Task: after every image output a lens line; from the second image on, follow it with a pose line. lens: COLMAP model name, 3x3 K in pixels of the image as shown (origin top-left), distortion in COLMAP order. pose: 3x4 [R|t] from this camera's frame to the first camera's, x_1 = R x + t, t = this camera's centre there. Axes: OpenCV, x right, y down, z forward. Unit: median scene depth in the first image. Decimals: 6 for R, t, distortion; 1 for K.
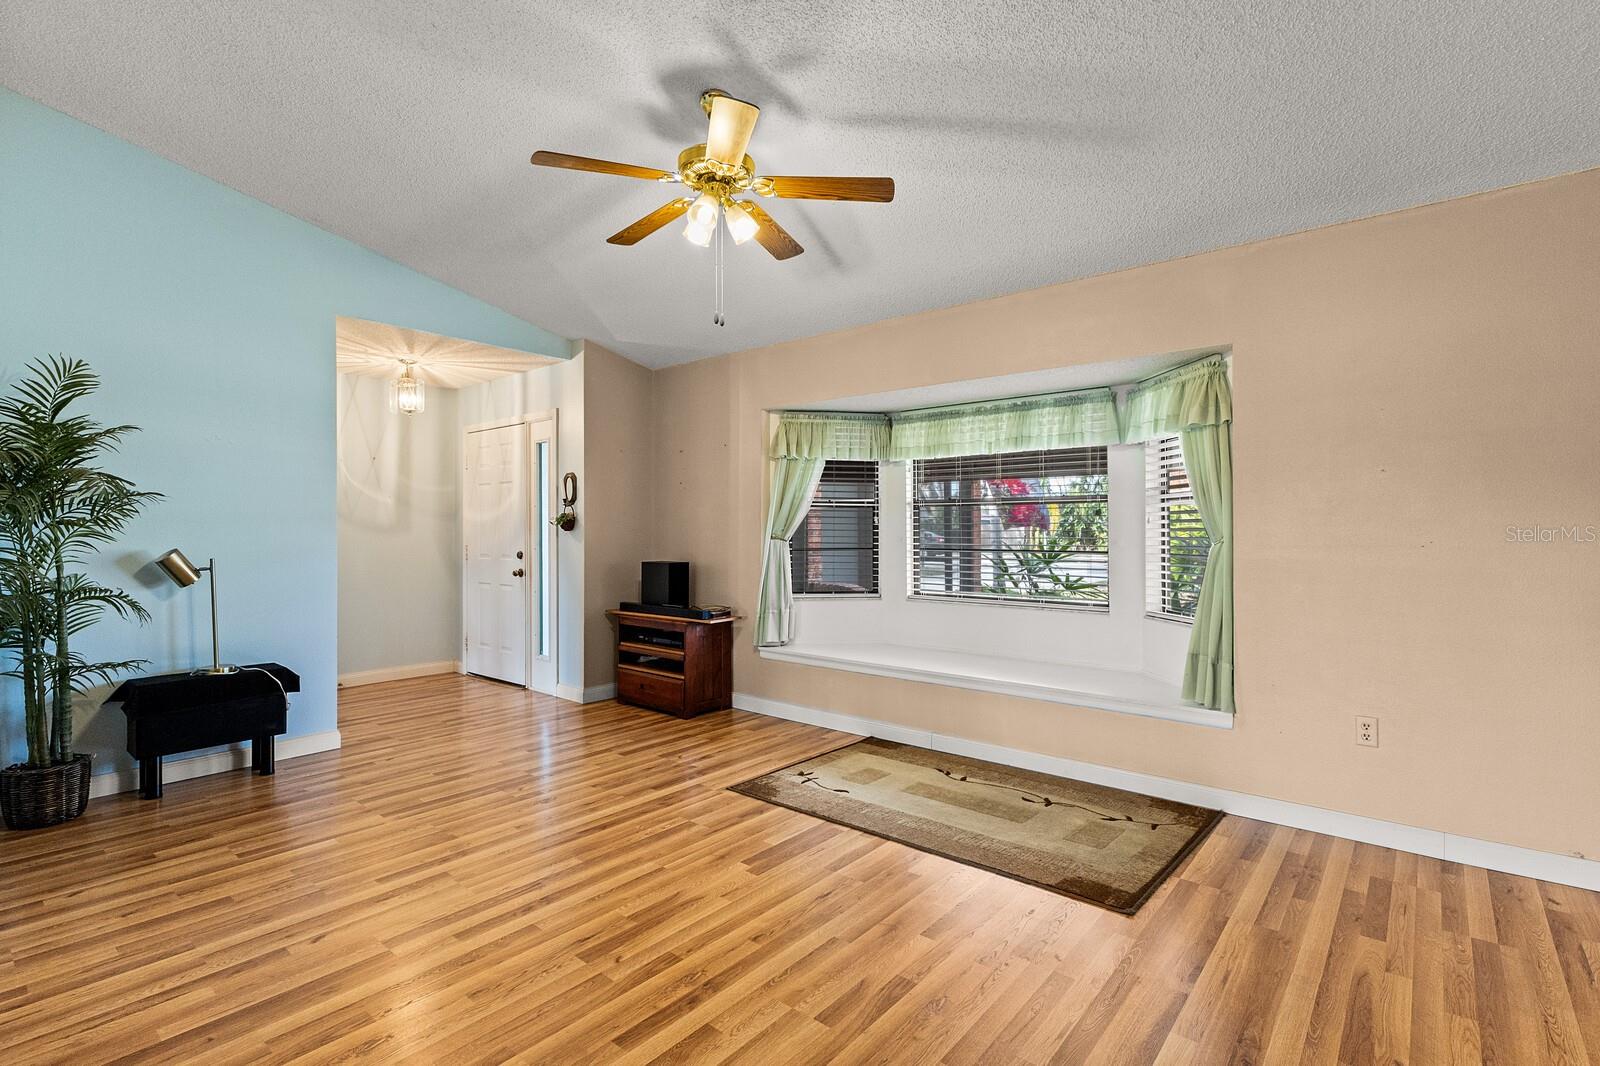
lens RADIAL K [[751.0, 0, 810.2], [0, 751.0, 522.4], [0, 0, 1]] dist [0.001494, -0.000242]
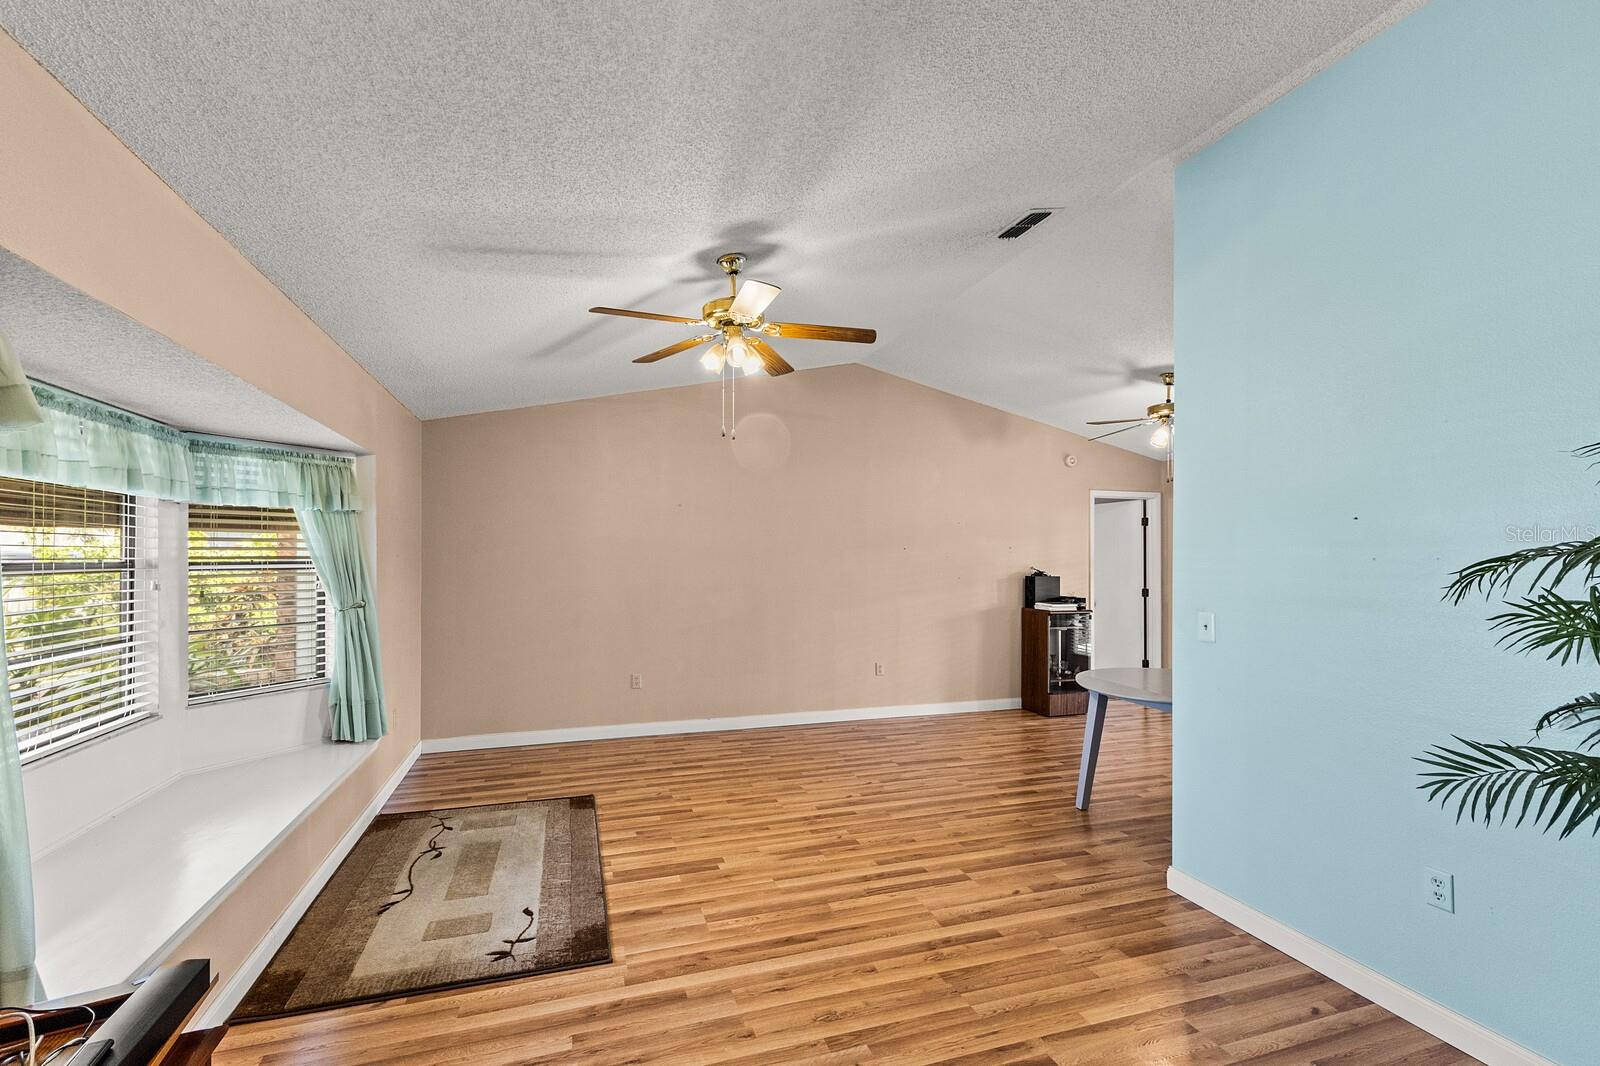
lens RADIAL K [[708.7, 0, 800.0], [0, 708.7, 533.0], [0, 0, 1]] dist [0.002272, 0.000006]
pose [[-0.849519, 0.019491, 0.527198, -0.787883], [-0.003732, 0.999070, -0.042950, -0.054371], [-0.527545, -0.038454, -0.848656, 1.829371]]
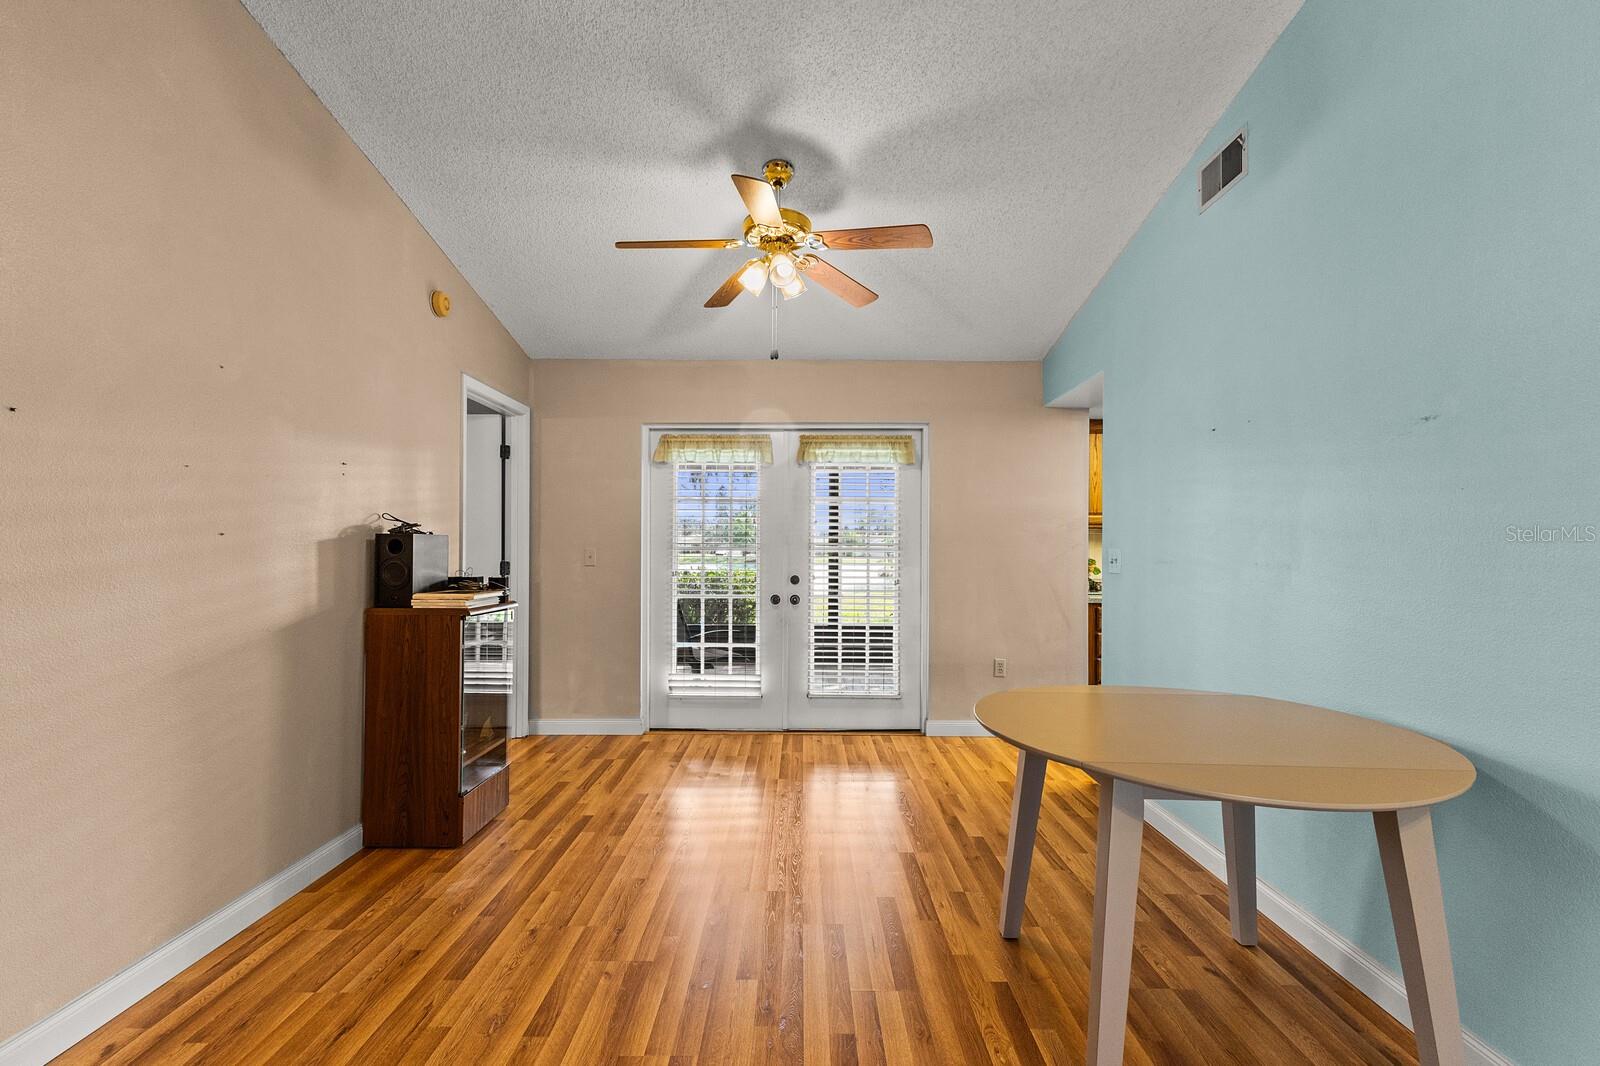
lens RADIAL K [[685.7, 0, 802.2], [0, 685.7, 548.6], [0, 0, 1]] dist [0.002084, 0.000350]
pose [[-0.766372, -0.000396, -0.642397, -0.035923], [0.002387, 0.999991, -0.003465, 0.008839], [0.642393, -0.004189, -0.766364, 0.585768]]
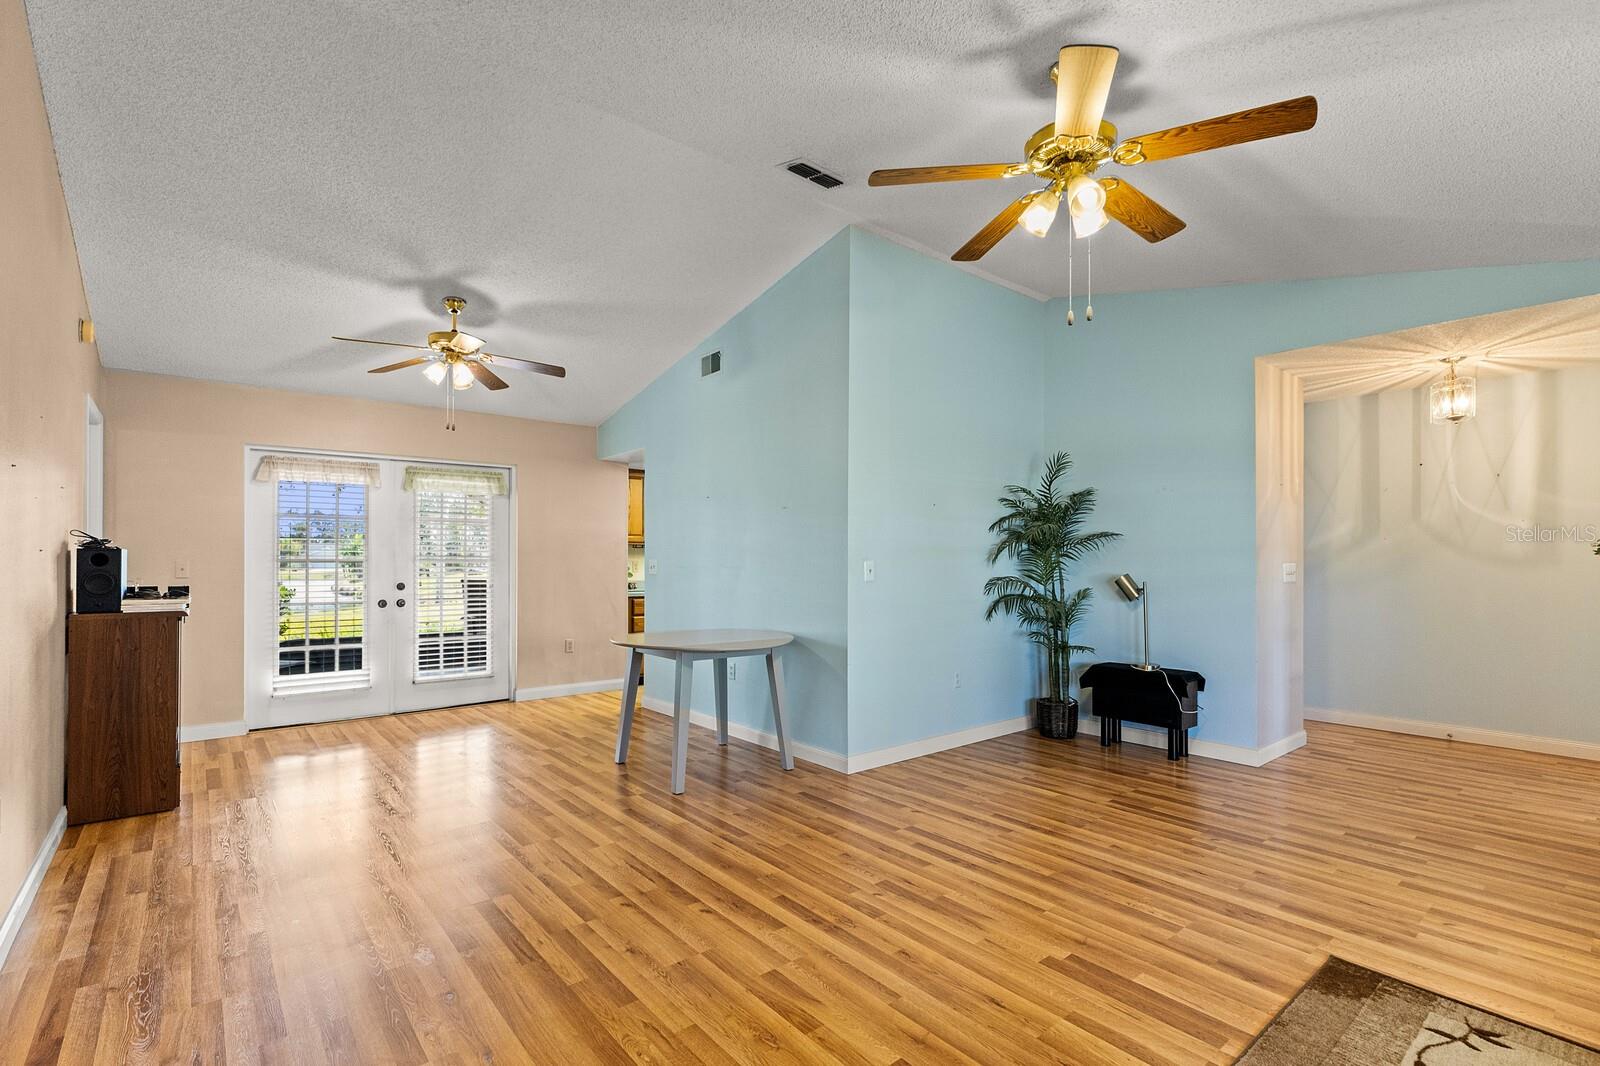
lens RADIAL K [[730.8, 0, 792.8], [0, 730.8, 549.8], [0, 0, 1]] dist [-0.000526, -0.003677]
pose [[-0.187509, -0.011101, -0.982200, 0.727442], [0.005428, 0.999909, -0.012338, 0.005773], [0.982248, -0.007645, -0.187432, 0.794317]]
